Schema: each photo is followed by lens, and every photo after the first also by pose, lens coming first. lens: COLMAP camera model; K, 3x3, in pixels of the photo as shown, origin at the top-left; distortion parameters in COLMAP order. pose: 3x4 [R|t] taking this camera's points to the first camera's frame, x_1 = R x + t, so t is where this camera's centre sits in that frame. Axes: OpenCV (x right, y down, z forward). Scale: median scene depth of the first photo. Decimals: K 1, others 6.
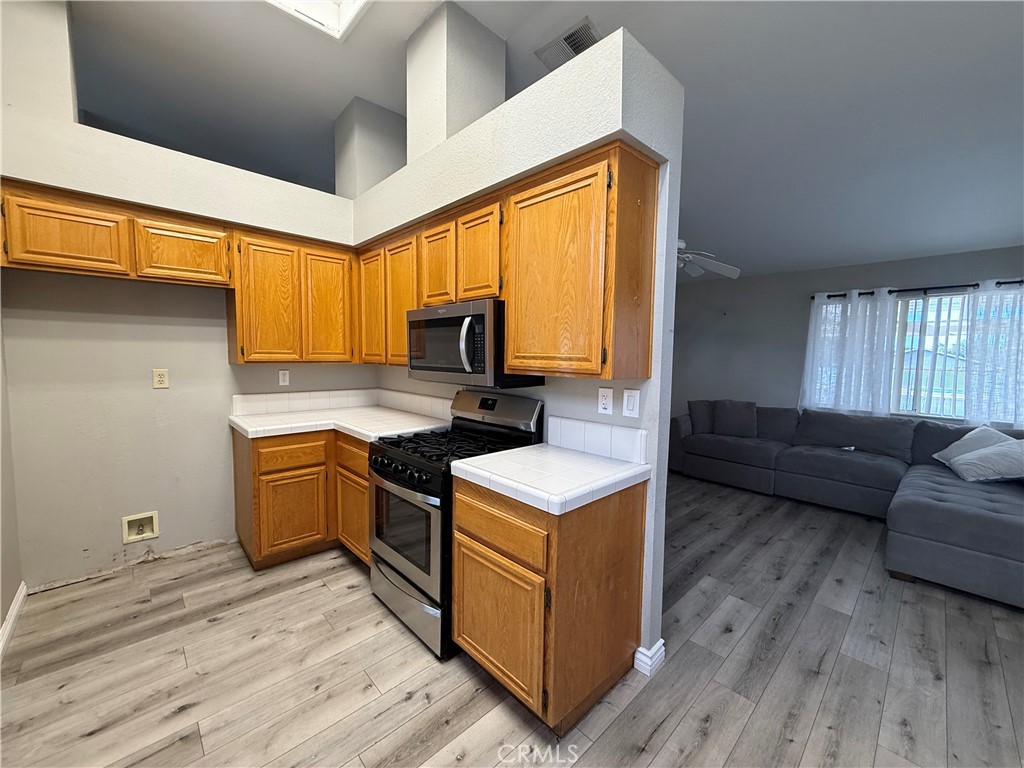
lens RADIAL K [[410.8, 0, 505.1], [0, 410.8, 381.7], [0, 0, 1]] dist [-0.000474, 0.000618]
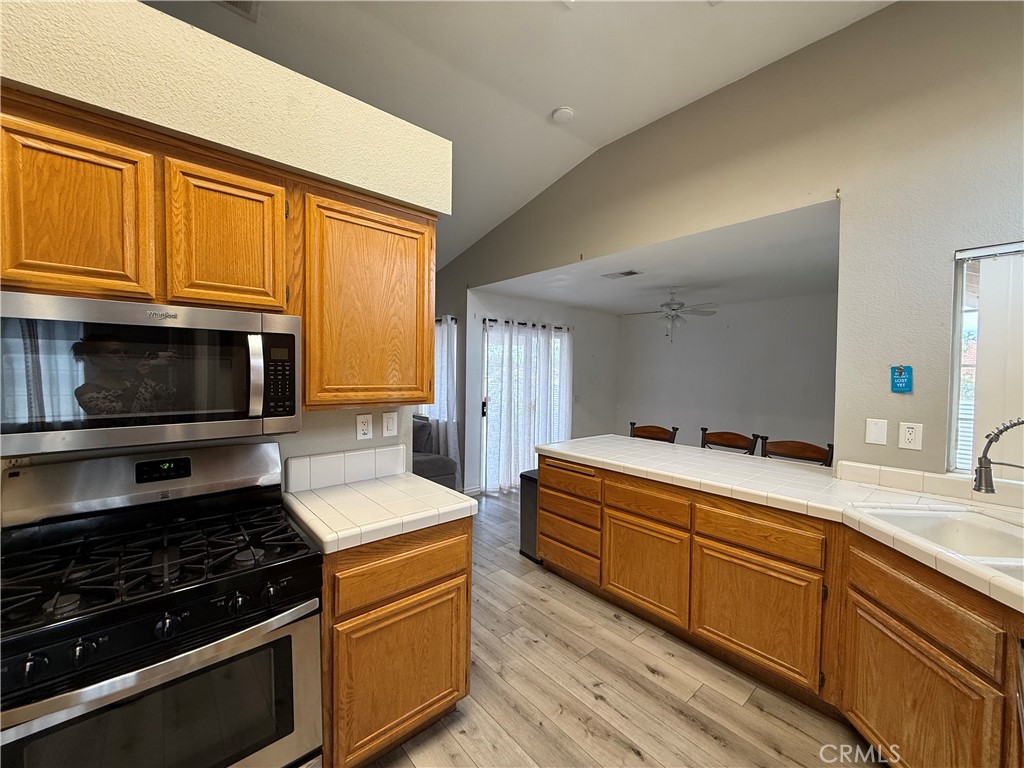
lens RADIAL K [[410.8, 0, 509.0], [0, 410.8, 382.1], [0, 0, 1]] dist [-0.000474, 0.000618]
pose [[0.030824, -0.039738, 0.998735, -0.803386], [0.056716, 0.997669, 0.037945, -0.087294], [-0.997914, 0.055474, 0.033006, 0.602924]]
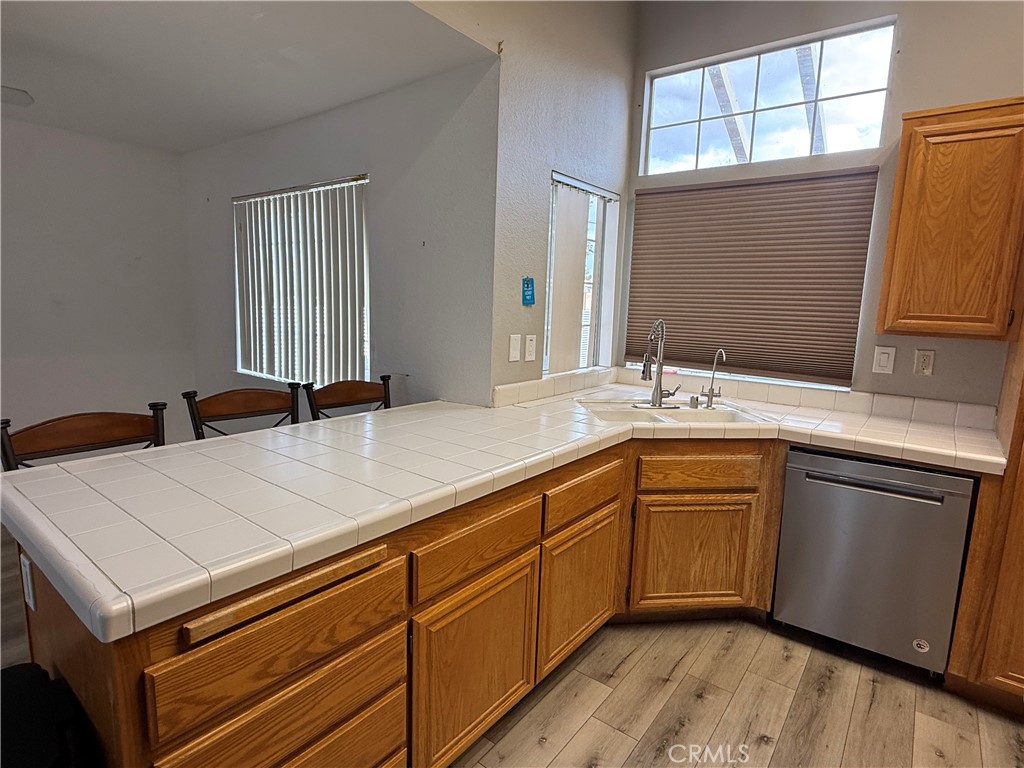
lens RADIAL K [[544.9, 0, 511.3], [0, 544.9, 383.5], [0, 0, 1]] dist [-0.002531, -0.000122]
pose [[-0.986471, -0.018200, -0.162924, 0.569993], [-0.053243, 0.975513, 0.213401, -0.061251], [0.155051, 0.219188, -0.963284, 1.006001]]
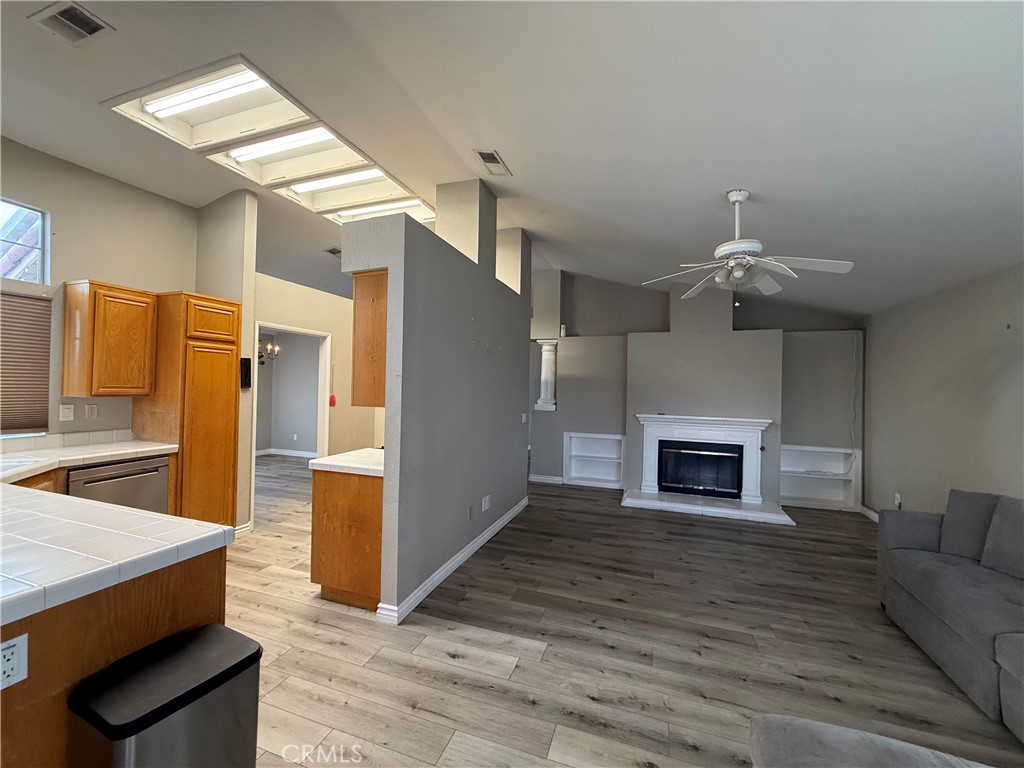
lens RADIAL K [[410.8, 0, 516.4], [0, 410.8, 384.6], [0, 0, 1]] dist [-0.000474, 0.000618]
pose [[0.462572, -0.008469, -0.886541, 1.791024], [-0.076465, 0.995847, -0.049411, -0.052304], [0.883278, 0.090645, 0.460003, 0.688177]]
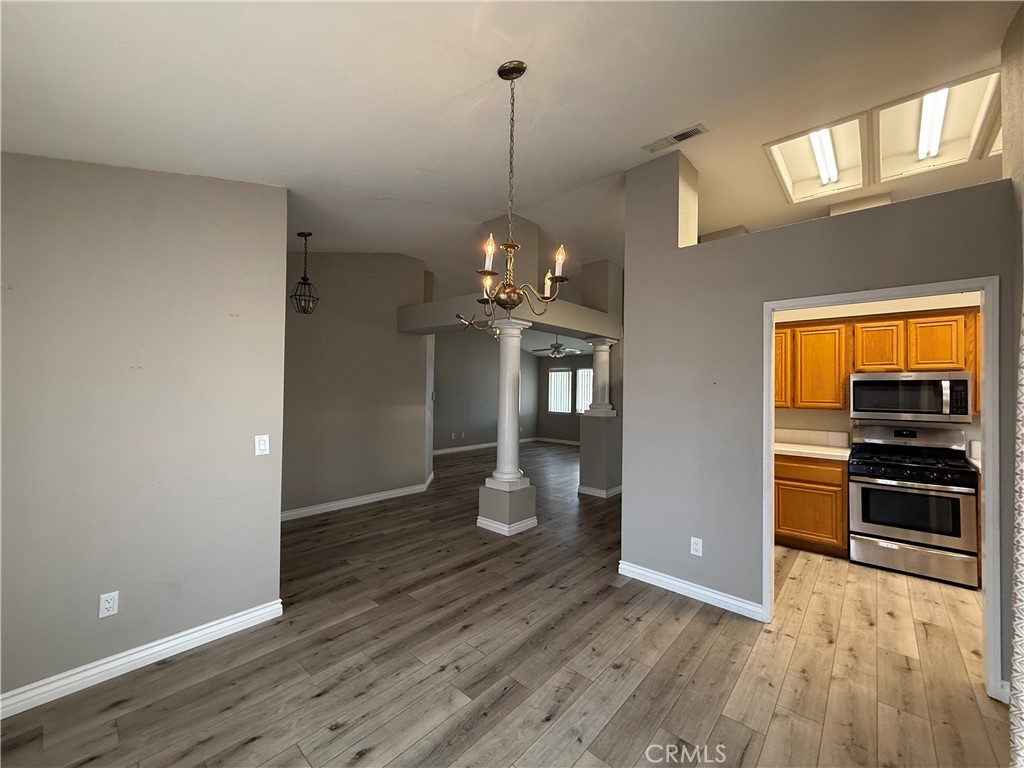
lens RADIAL K [[410.8, 0, 513.4], [0, 410.8, 384.3], [0, 0, 1]] dist [-0.000474, 0.000618]
pose [[0.995064, 0.008684, 0.098854, -2.136885], [-0.000047, 0.996205, -0.087037, 0.002338], [-0.099235, 0.086603, 0.991288, -0.512236]]
